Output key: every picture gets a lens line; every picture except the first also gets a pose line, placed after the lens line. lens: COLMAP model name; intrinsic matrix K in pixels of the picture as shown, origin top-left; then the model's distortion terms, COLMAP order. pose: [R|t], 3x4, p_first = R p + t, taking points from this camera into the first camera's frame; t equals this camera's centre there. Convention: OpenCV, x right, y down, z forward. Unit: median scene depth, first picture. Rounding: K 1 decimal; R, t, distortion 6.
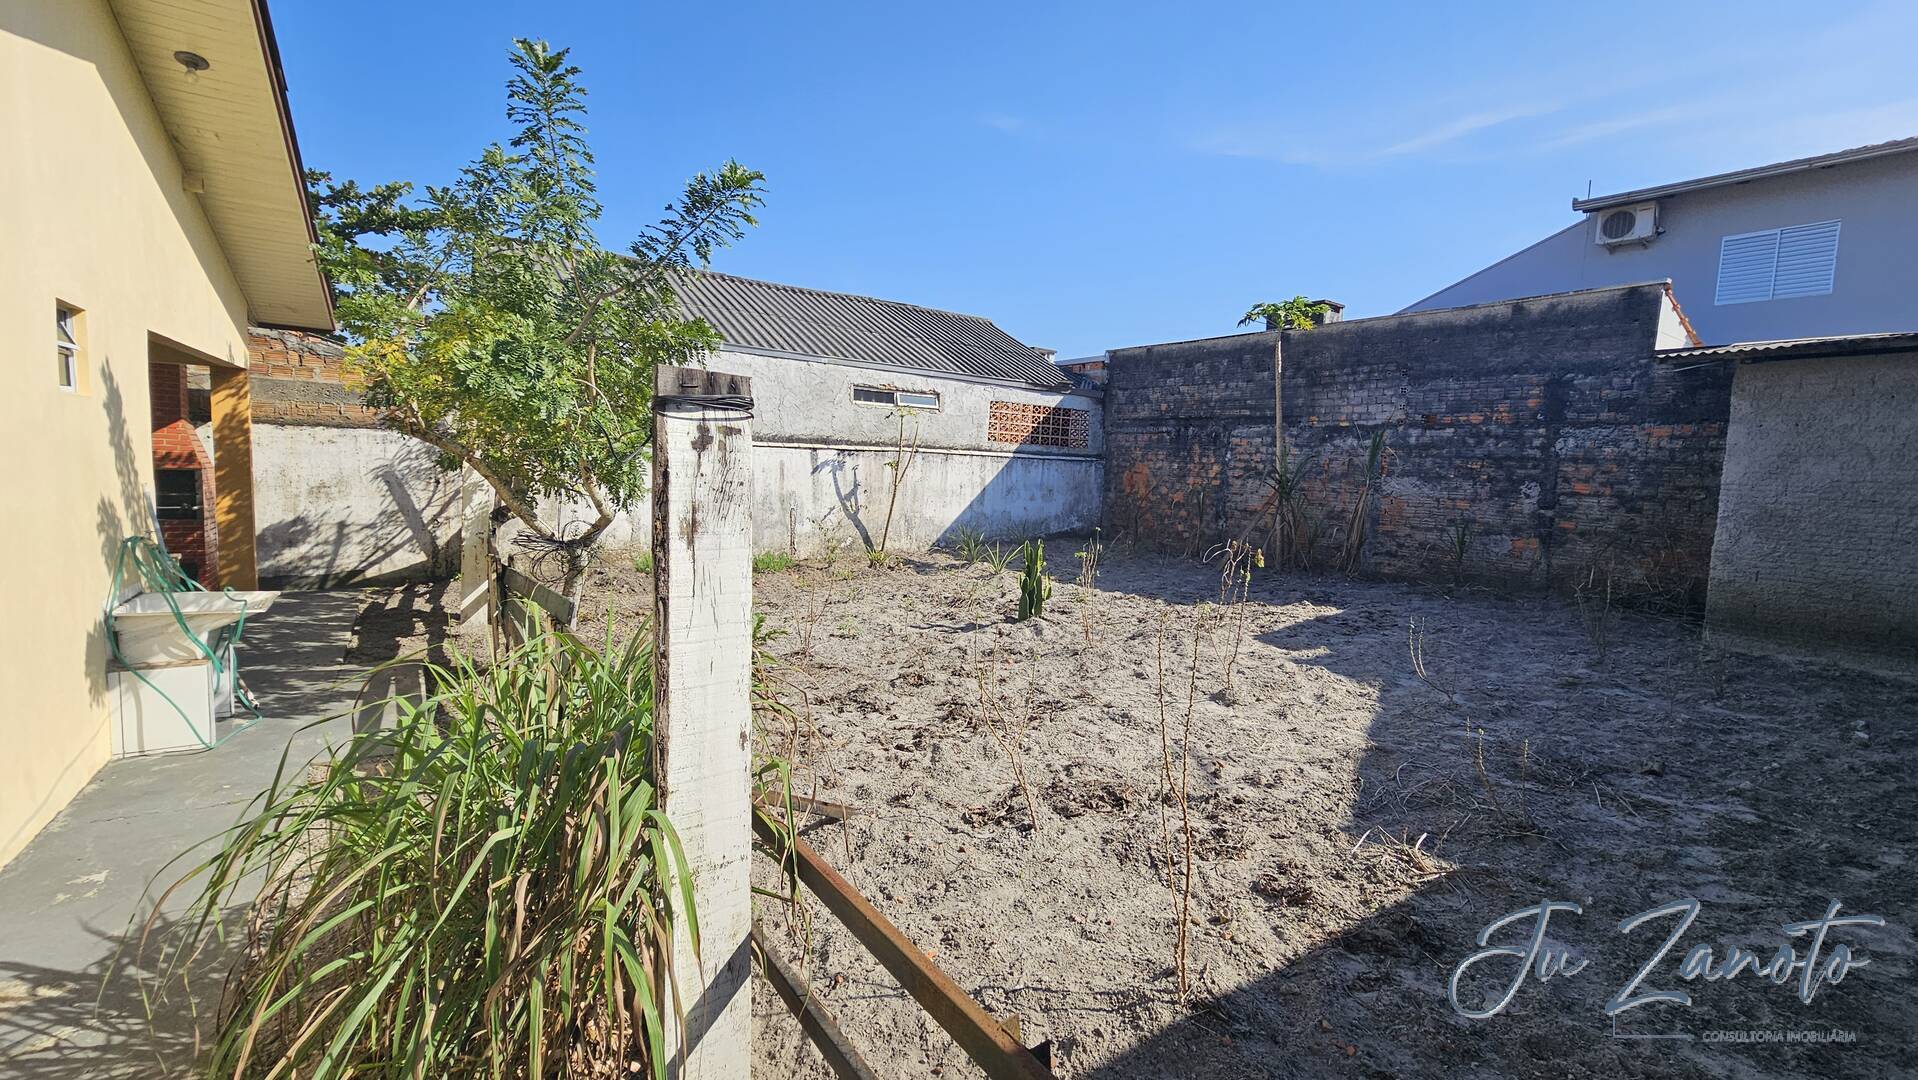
lens RADIAL K [[785.5, 0, 959.2], [0, 785.5, 529.3], [0, 0, 1]] dist [-0.008959, 0.001707]
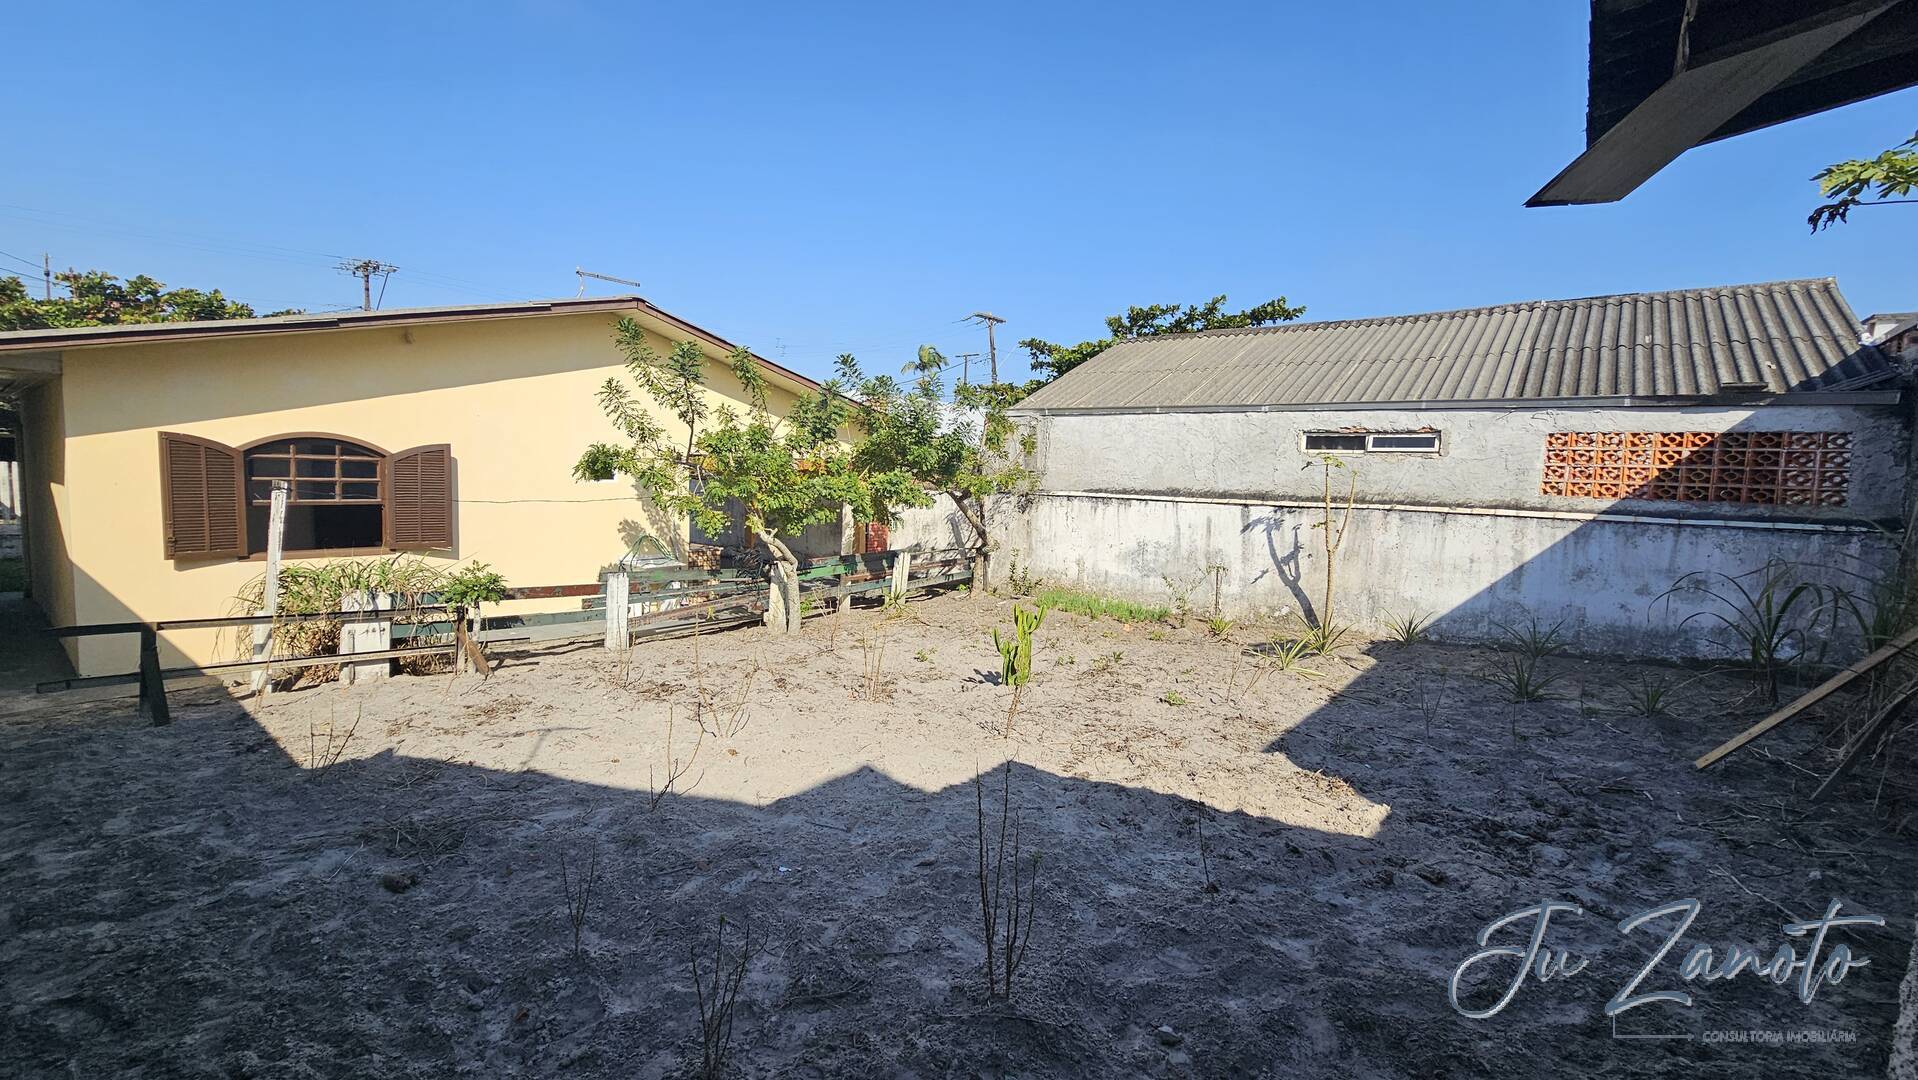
lens RADIAL K [[785.5, 0, 965.1], [0, 785.5, 538.5], [0, 0, 1]] dist [-0.008959, 0.001707]
pose [[0.300381, 0.027958, -0.953410, 0.563977], [-0.118096, 0.992969, -0.008089, -0.015744], [0.946480, 0.115024, 0.301571, 0.388380]]
